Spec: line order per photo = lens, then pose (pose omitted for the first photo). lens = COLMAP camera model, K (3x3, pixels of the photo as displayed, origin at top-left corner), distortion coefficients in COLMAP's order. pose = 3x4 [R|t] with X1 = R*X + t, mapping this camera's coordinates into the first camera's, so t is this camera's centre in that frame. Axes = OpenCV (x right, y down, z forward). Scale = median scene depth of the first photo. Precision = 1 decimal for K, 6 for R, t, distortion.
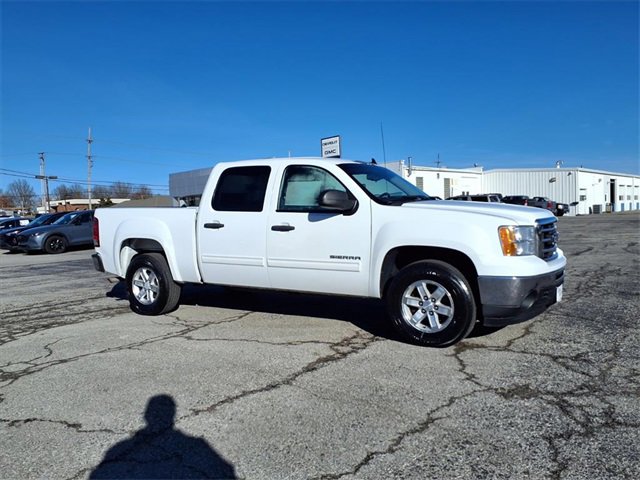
lens RADIAL K [[513.0, 0, 323.3], [0, 513.0, 241.3], [0, 0, 1]] dist [0.034931, -0.049803]
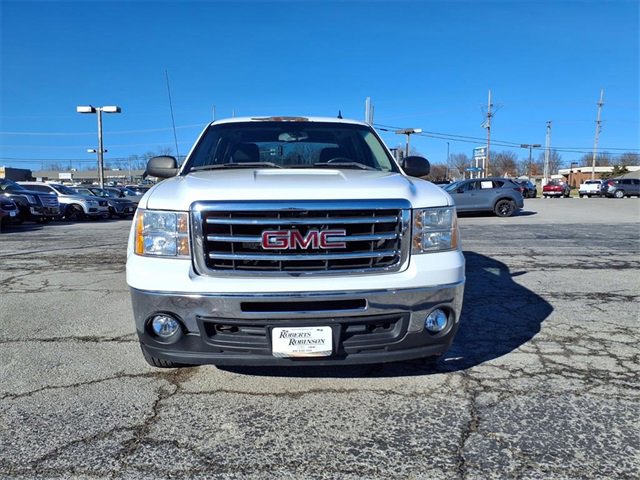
lens RADIAL K [[517.5, 0, 316.6], [0, 517.5, 242.6], [0, 0, 1]] dist [0.012207, -0.000683]
pose [[0.568217, 0.111521, -0.815287, 0.807901], [-0.060309, 0.993753, 0.093901, -0.048493], [0.820666, -0.004187, 0.571393, 0.638991]]
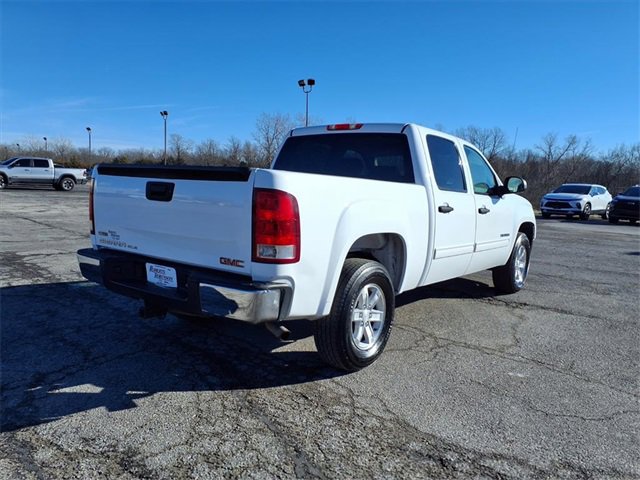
lens RADIAL K [[513.0, 0, 318.6], [0, 513.0, 244.0], [0, 0, 1]] dist [0.034931, -0.049803]
pose [[0.114406, -0.085778, 0.989724, -1.072946], [0.016535, 0.996292, 0.084436, -0.049957], [-0.993296, 0.006705, 0.115400, 1.173326]]
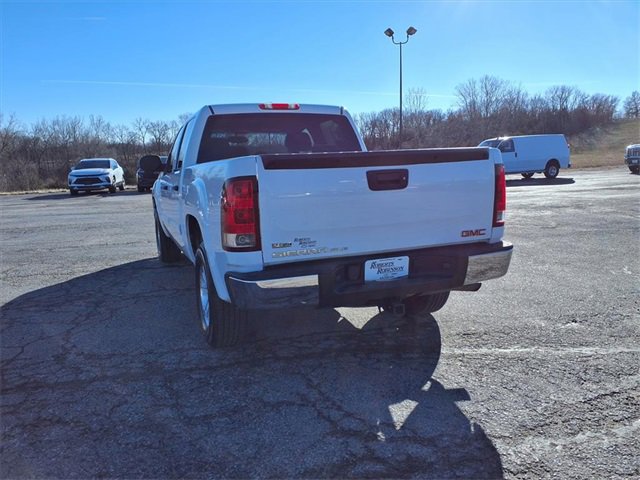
lens RADIAL K [[513.0, 0, 321.9], [0, 513.0, 246.4], [0, 0, 1]] dist [0.034931, -0.049803]
pose [[-0.788551, -0.047493, 0.613133, -0.783683], [0.095111, 0.975599, 0.197892, -0.109384], [-0.607570, 0.214364, -0.764792, 1.912326]]
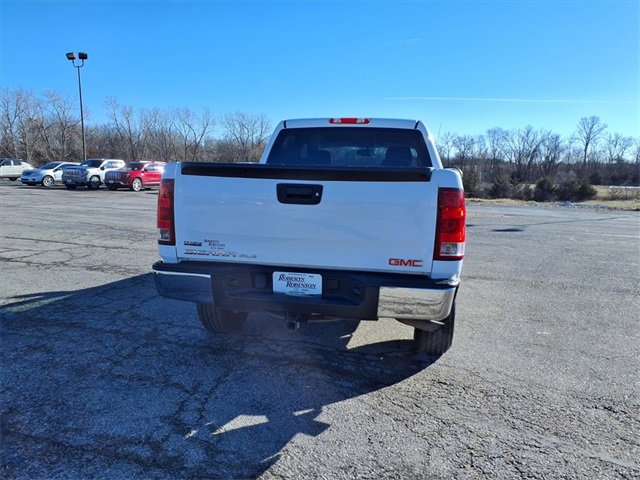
lens RADIAL K [[513.0, 0, 320.8], [0, 513.0, 242.7], [0, 0, 1]] dist [0.034931, -0.049803]
pose [[-0.330739, -0.105068, 0.937855, -1.026013], [0.041140, 0.991233, 0.125556, -0.078989], [-0.942825, 0.080110, -0.323517, 1.586955]]
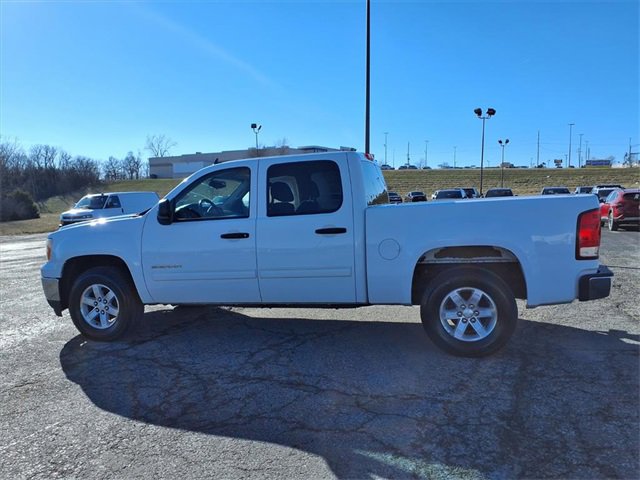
lens RADIAL K [[513.0, 0, 321.0], [0, 513.0, 242.8], [0, 0, 1]] dist [0.034931, -0.049803]
pose [[-0.962129, 0.081986, -0.259973, 0.189861], [0.043609, 0.987709, 0.150096, -0.165474], [0.269083, 0.133075, -0.953879, 2.183275]]
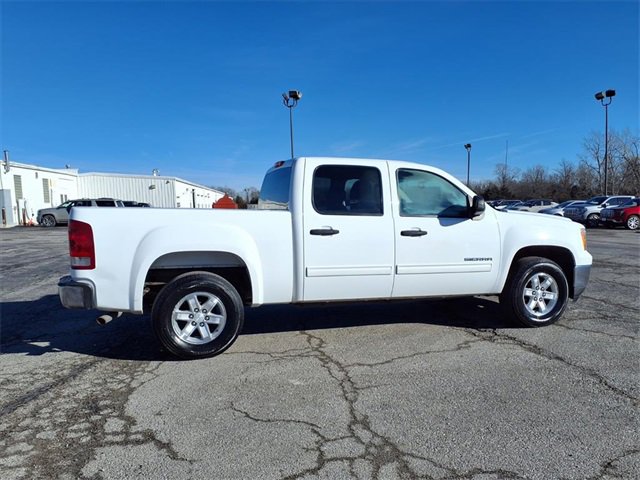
lens RADIAL K [[513.0, 0, 319.9], [0, 513.0, 236.1], [0, 0, 1]] dist [0.034931, -0.049803]
pose [[0.672883, -0.018351, 0.739522, -0.899827], [0.033656, 0.999417, -0.005823, -0.020032], [-0.738983, 0.028808, 0.673108, 0.466726]]
